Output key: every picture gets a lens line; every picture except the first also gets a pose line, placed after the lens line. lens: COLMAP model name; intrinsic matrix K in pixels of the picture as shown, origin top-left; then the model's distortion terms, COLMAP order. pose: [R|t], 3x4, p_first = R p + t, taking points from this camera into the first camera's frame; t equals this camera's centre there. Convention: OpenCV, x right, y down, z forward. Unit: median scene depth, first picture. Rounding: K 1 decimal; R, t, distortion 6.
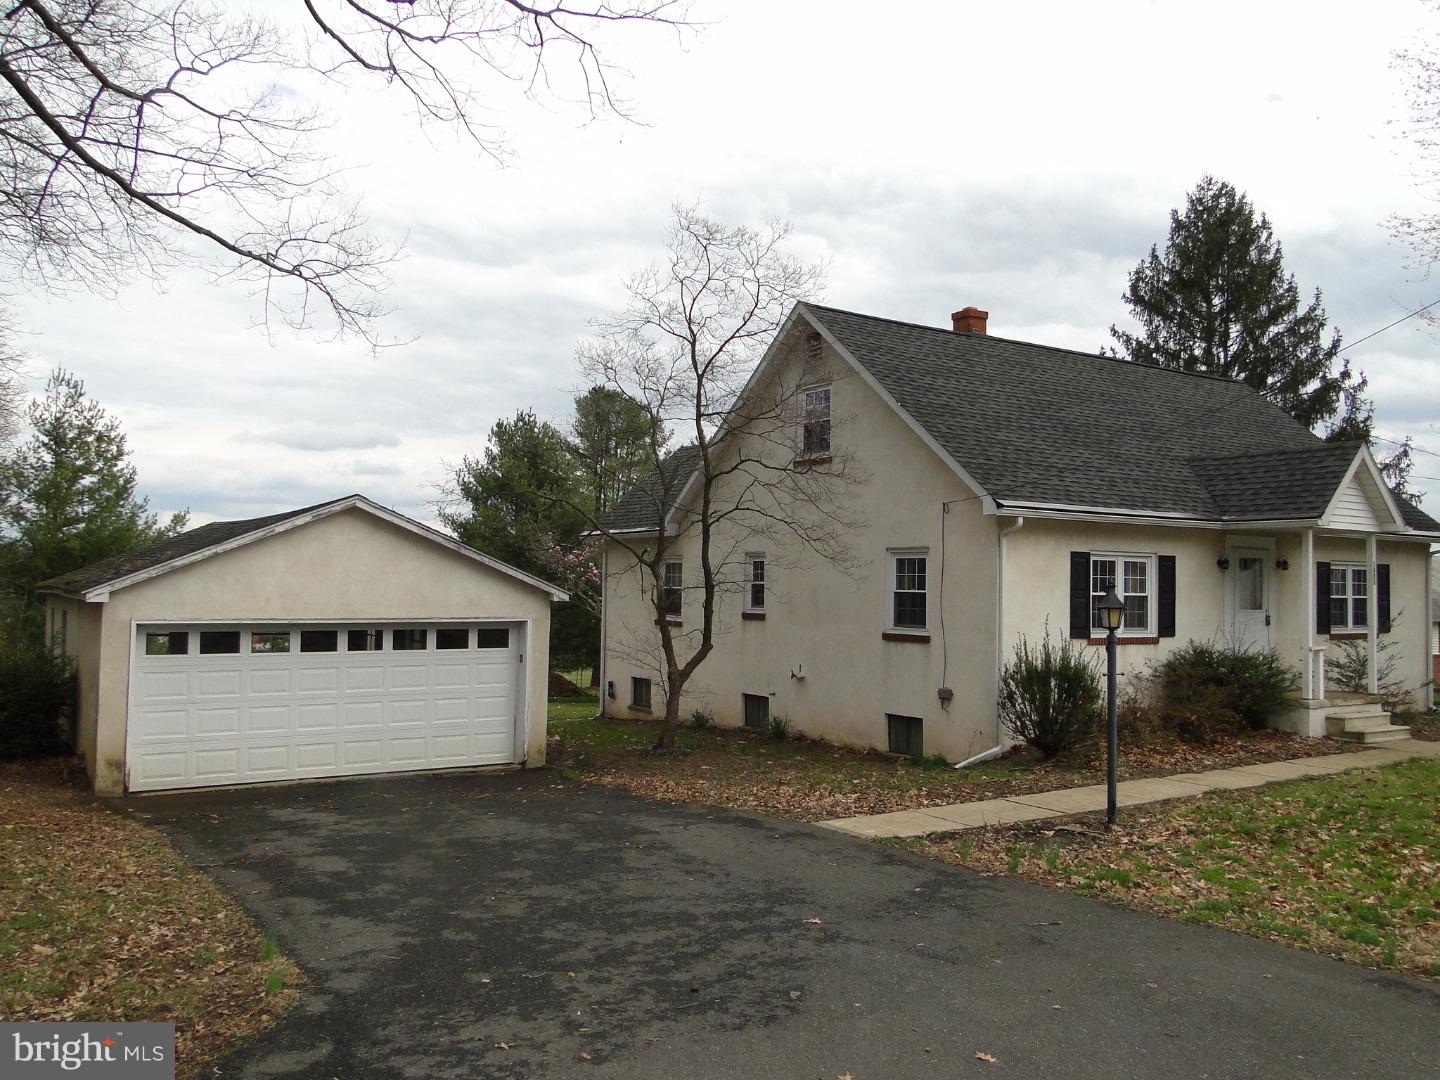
lens RADIAL K [[1198.7, 0, 725.4], [0, 1198.7, 536.6], [0, 0, 1]] dist [-0.002330, 0.002391]
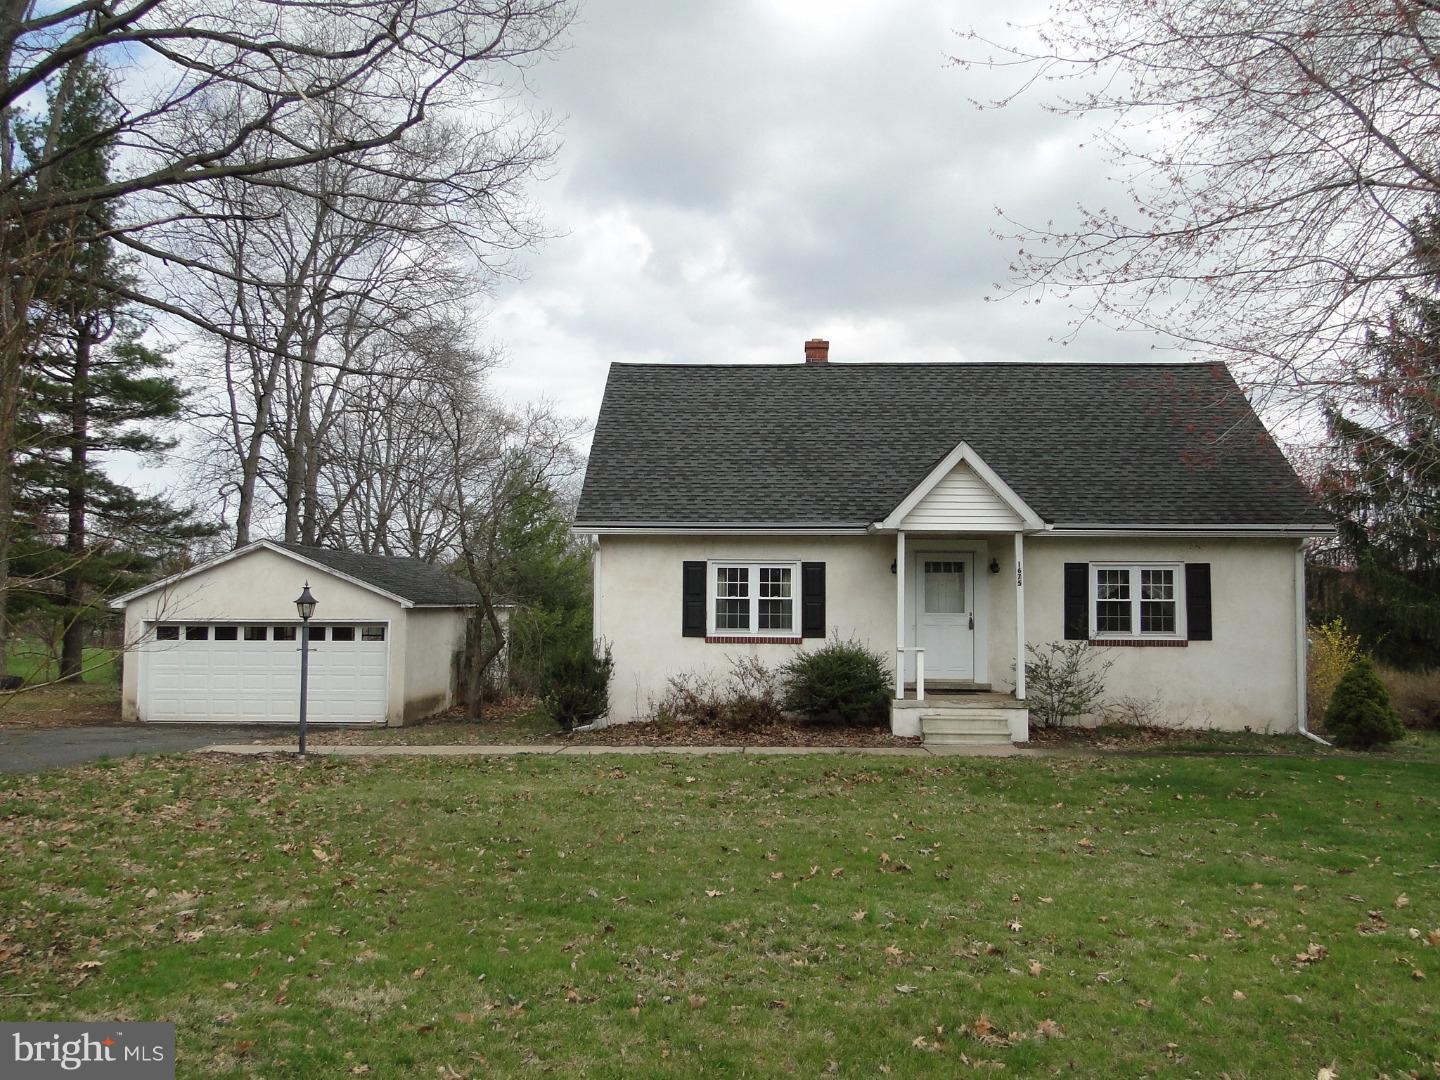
lens RADIAL K [[1198.7, 0, 725.4], [0, 1198.7, 536.6], [0, 0, 1]] dist [-0.002330, 0.002391]
pose [[0.814354, -0.040812, -0.578932, 0.933153], [0.027470, 0.999117, -0.031792, 0.025480], [0.579719, 0.009987, 0.814756, 0.082160]]
